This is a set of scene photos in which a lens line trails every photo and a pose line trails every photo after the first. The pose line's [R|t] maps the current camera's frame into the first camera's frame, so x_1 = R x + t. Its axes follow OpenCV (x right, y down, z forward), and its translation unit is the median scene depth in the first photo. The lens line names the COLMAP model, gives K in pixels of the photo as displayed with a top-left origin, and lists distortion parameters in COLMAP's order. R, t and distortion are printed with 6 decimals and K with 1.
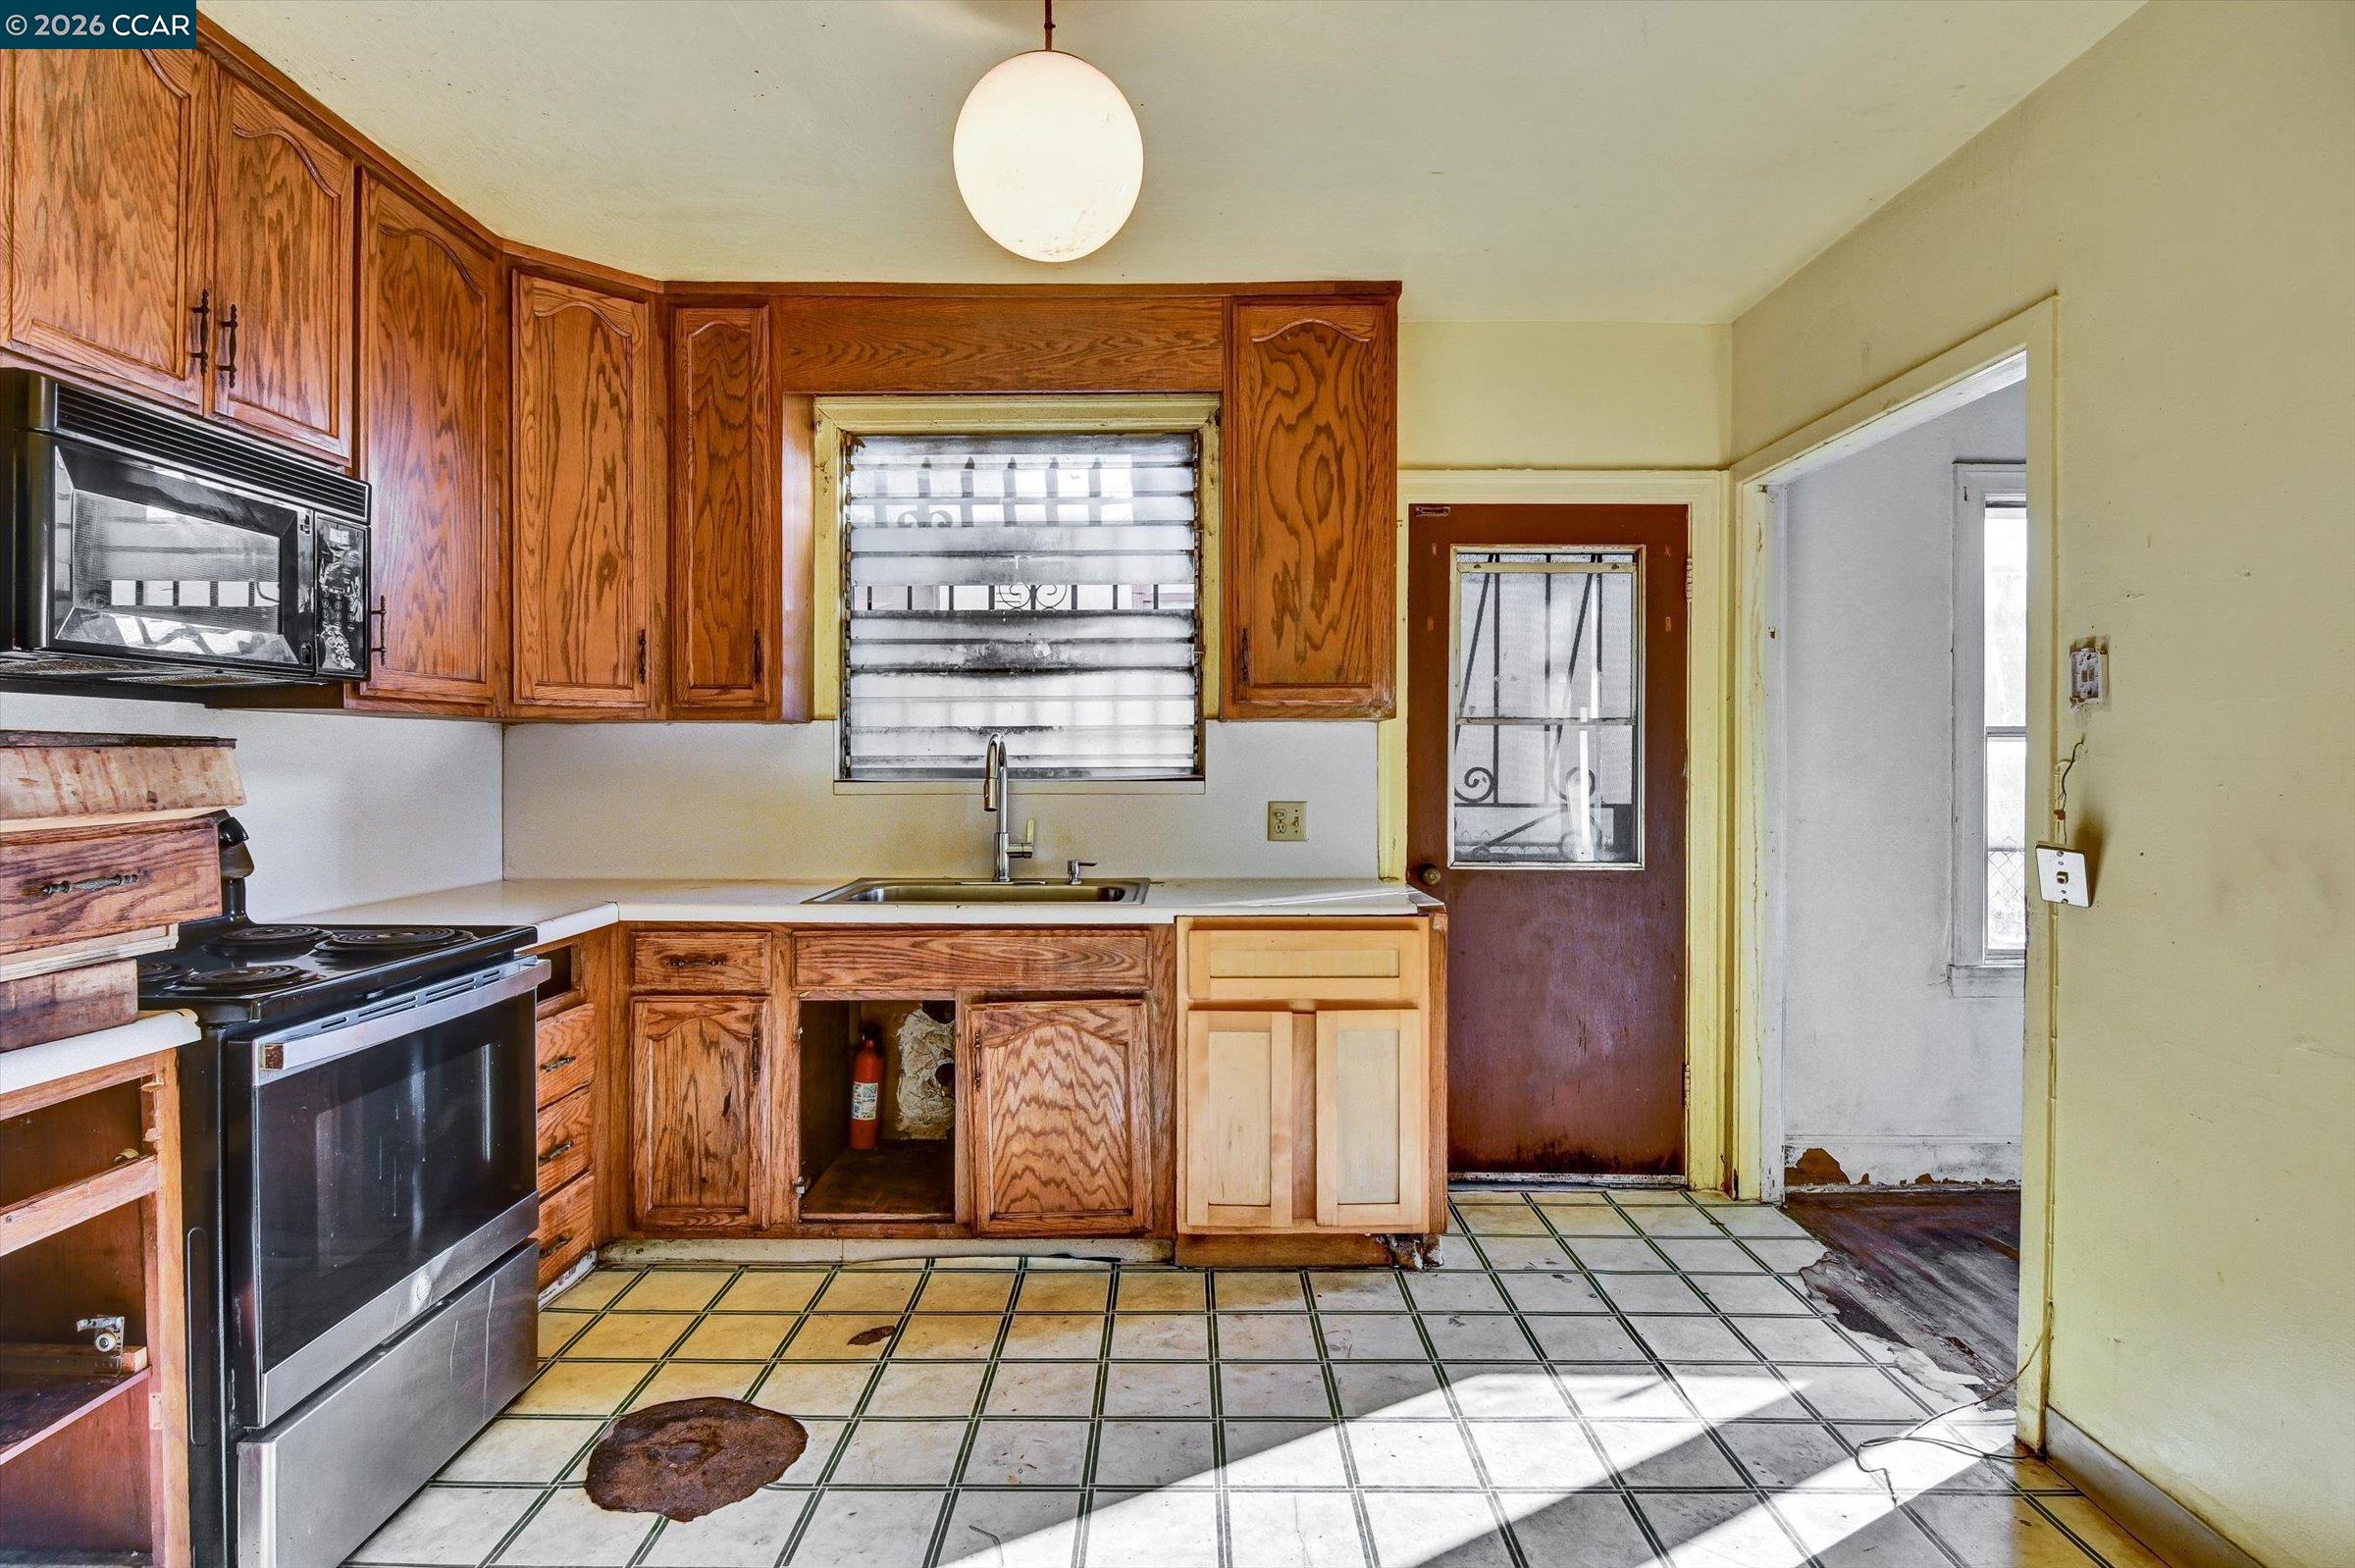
lens RADIAL K [[1272.8, 0, 1204.0], [0, 1272.8, 767.1], [0, 0, 1]] dist [0.008012, -0.021600]
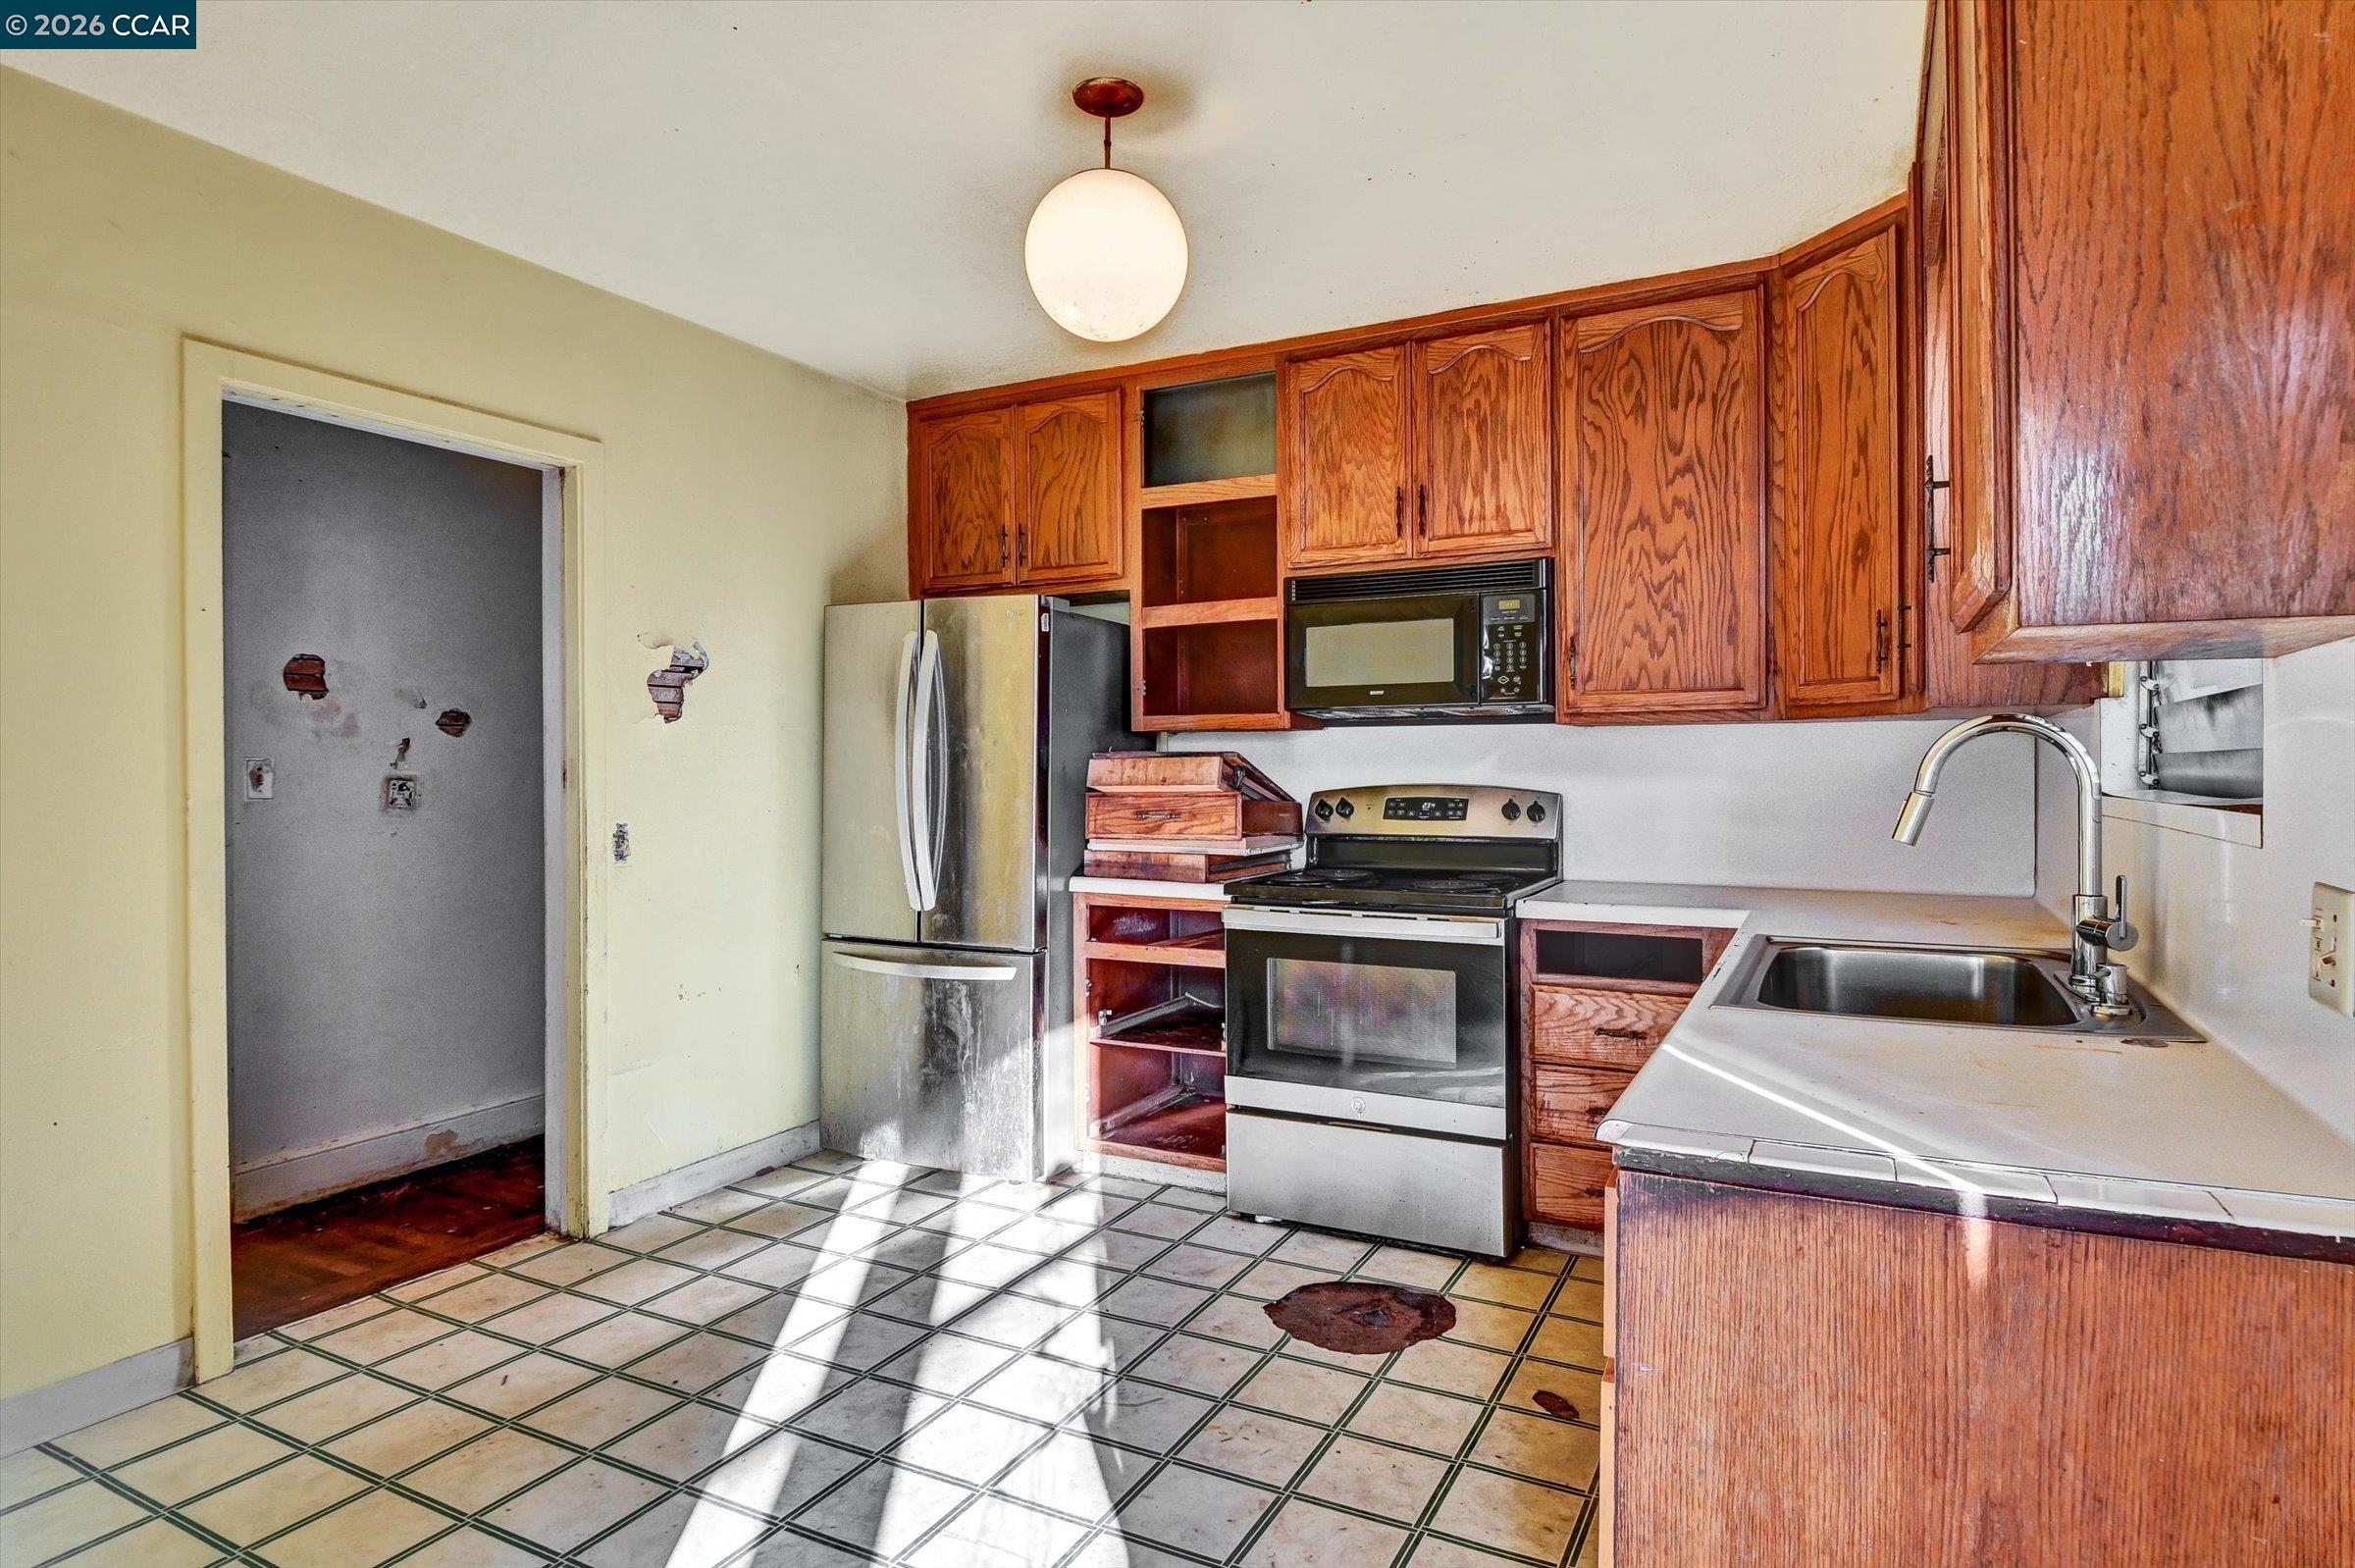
lens RADIAL K [[1272.8, 0, 1181.5], [0, 1272.8, 767.1], [0, 0, 1]] dist [0.008012, -0.021600]
pose [[-0.478933, 0.000267, -0.877852, 0.607078], [-0.004190, 0.999988, 0.002591, -0.002220], [0.877842, 0.004919, -0.478926, 1.117106]]
